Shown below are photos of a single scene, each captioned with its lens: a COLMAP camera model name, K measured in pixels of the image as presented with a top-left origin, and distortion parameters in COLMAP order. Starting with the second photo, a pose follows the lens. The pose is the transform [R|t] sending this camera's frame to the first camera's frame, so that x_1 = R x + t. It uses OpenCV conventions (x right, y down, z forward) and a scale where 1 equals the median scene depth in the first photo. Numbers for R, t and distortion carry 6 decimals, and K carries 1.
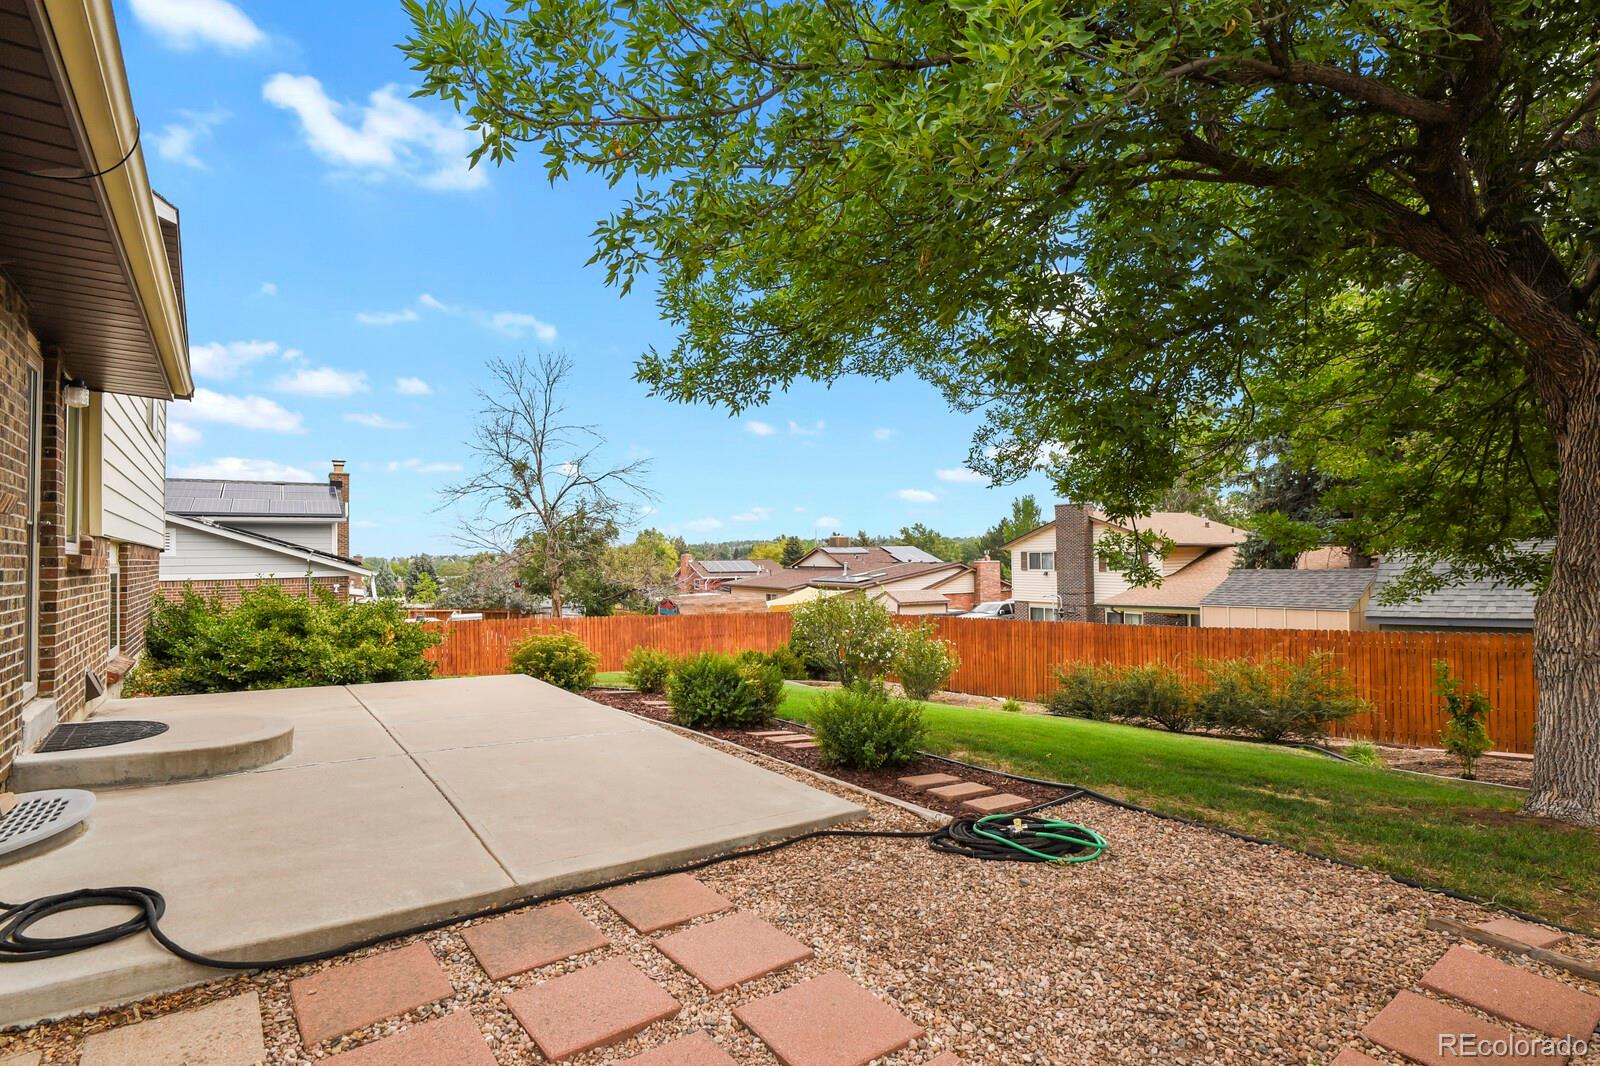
lens RADIAL K [[787.0, 0, 800.0], [0, 787.0, 533.0], [0, 0, 1]] dist [-0.010547, -0.000574]
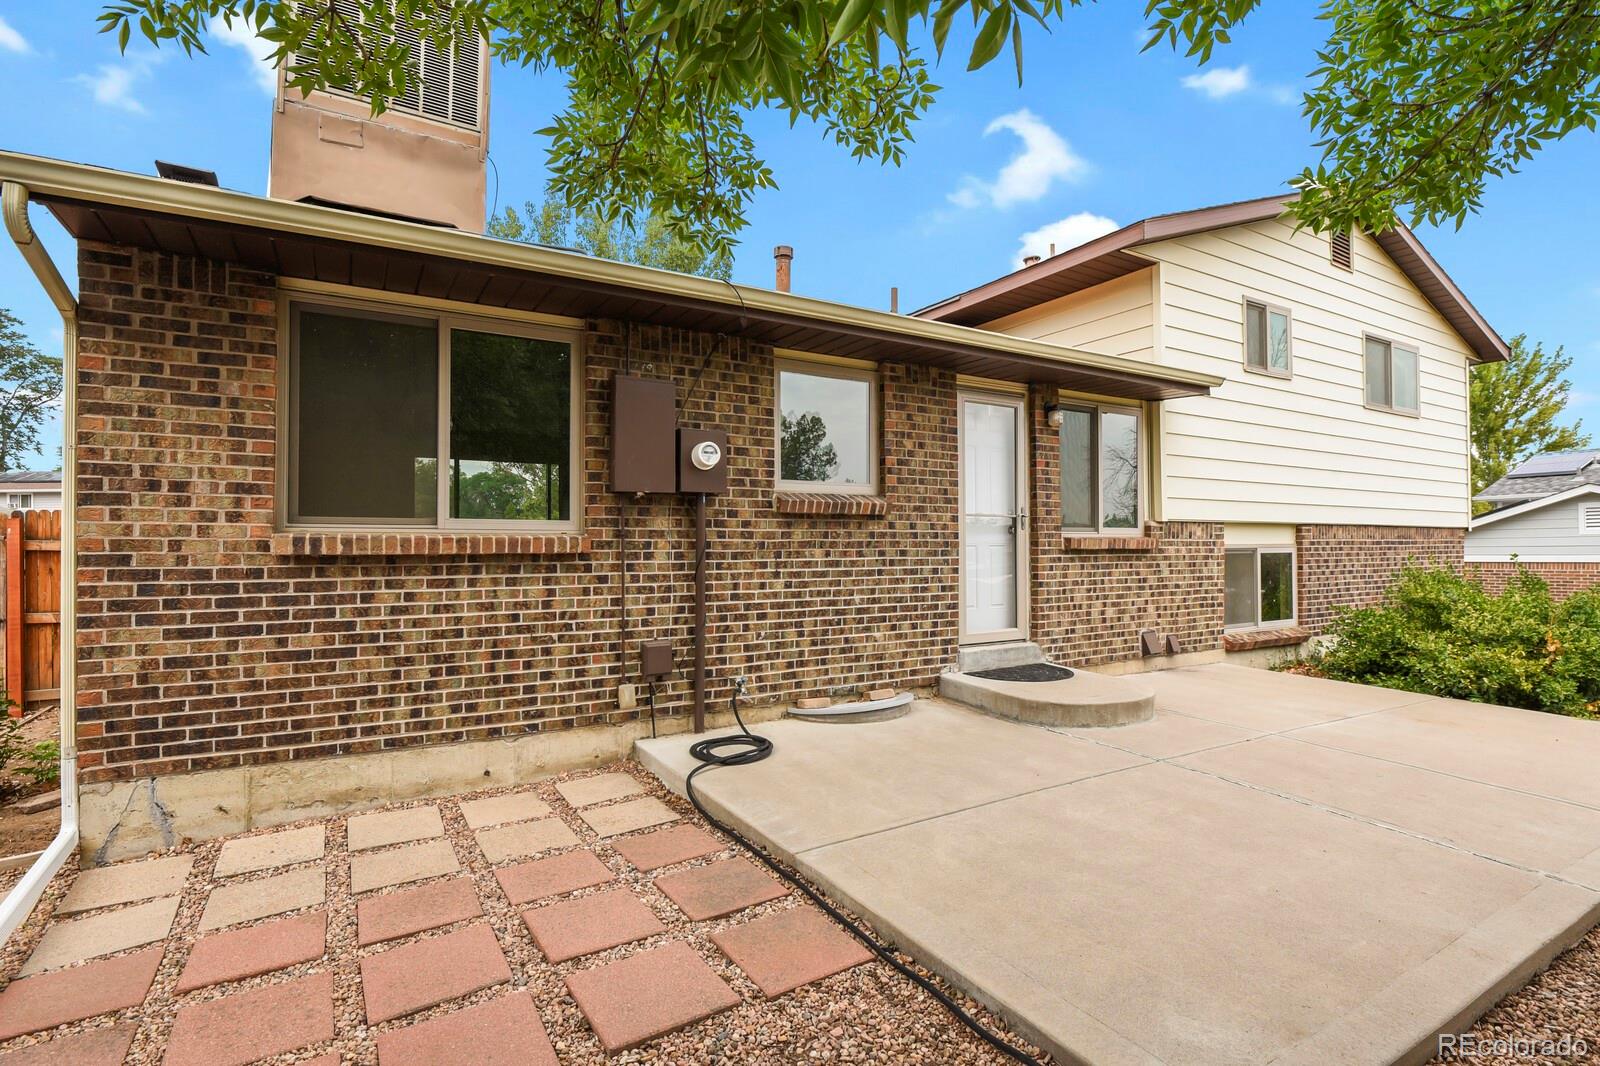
lens RADIAL K [[787.0, 0, 800.0], [0, 787.0, 533.0], [0, 0, 1]] dist [-0.010547, -0.000574]
pose [[-0.082993, -0.006448, -0.996529, 0.634813], [0.034075, 0.999376, -0.009304, 0.031720], [0.995967, -0.034729, -0.082721, 1.037588]]
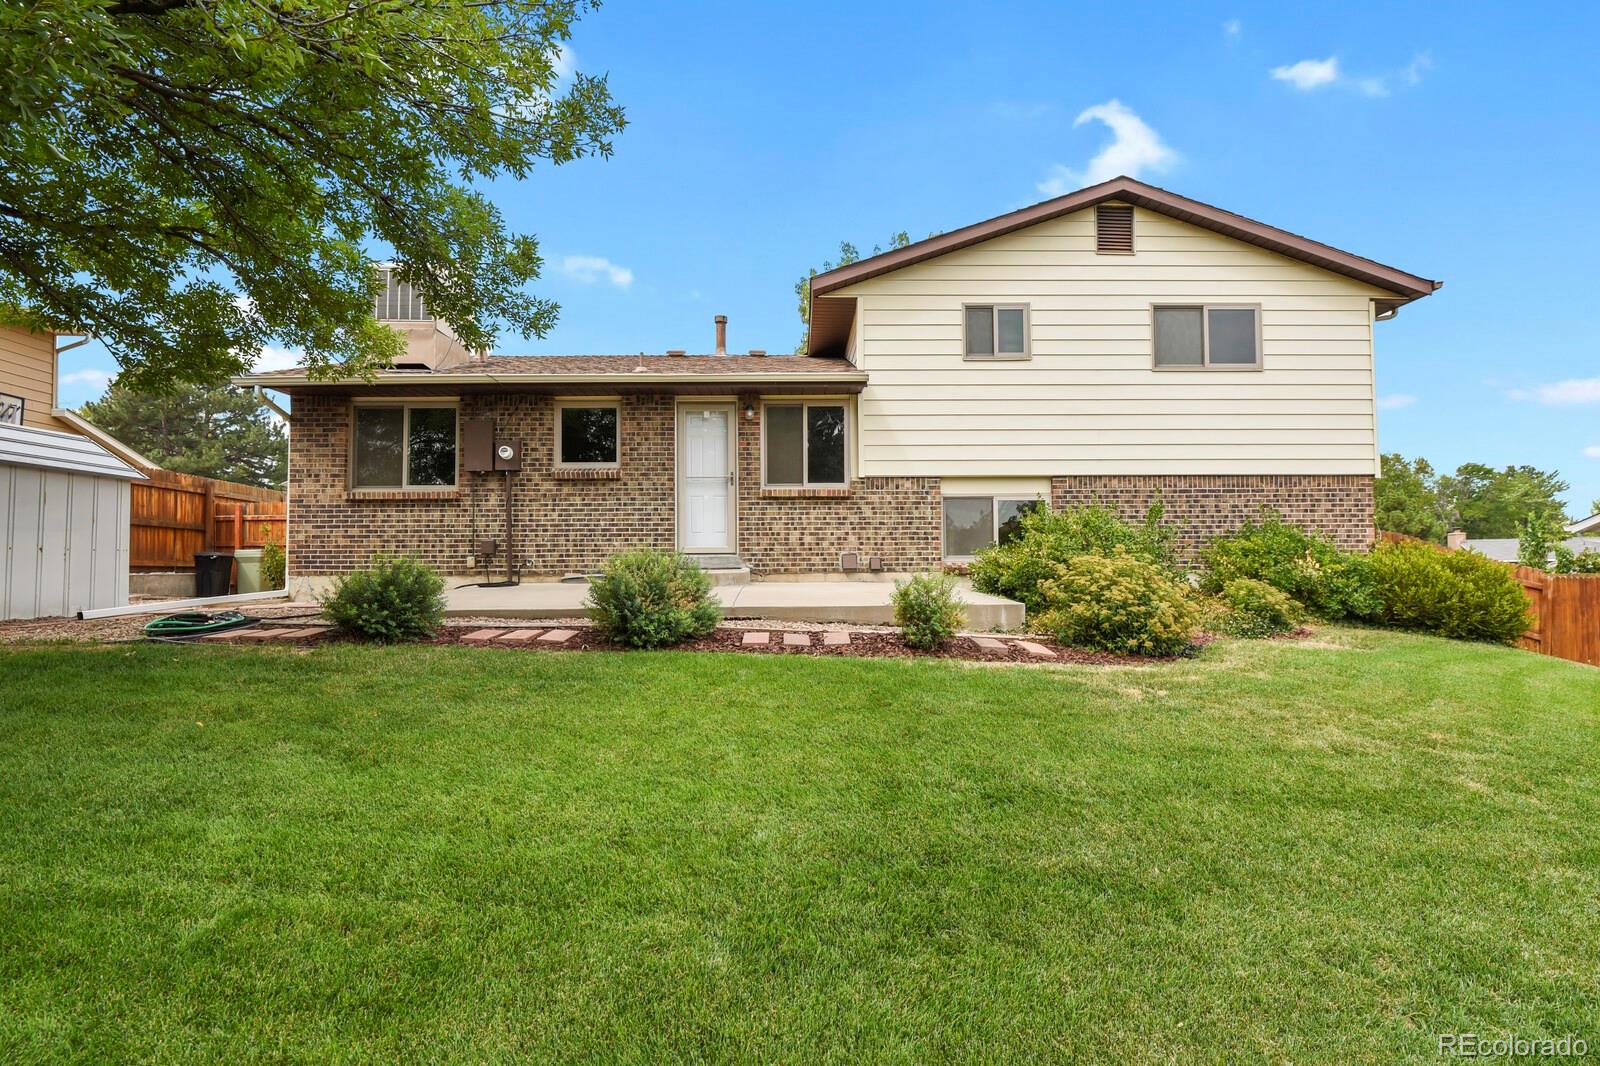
lens RADIAL K [[787.0, 0, 800.0], [0, 787.0, 533.0], [0, 0, 1]] dist [-0.010547, -0.000574]
pose [[-0.578278, -0.018529, -0.815629, 1.062762], [0.036071, 0.998184, -0.048251, 0.379936], [0.815042, -0.057323, -0.576559, 3.480467]]
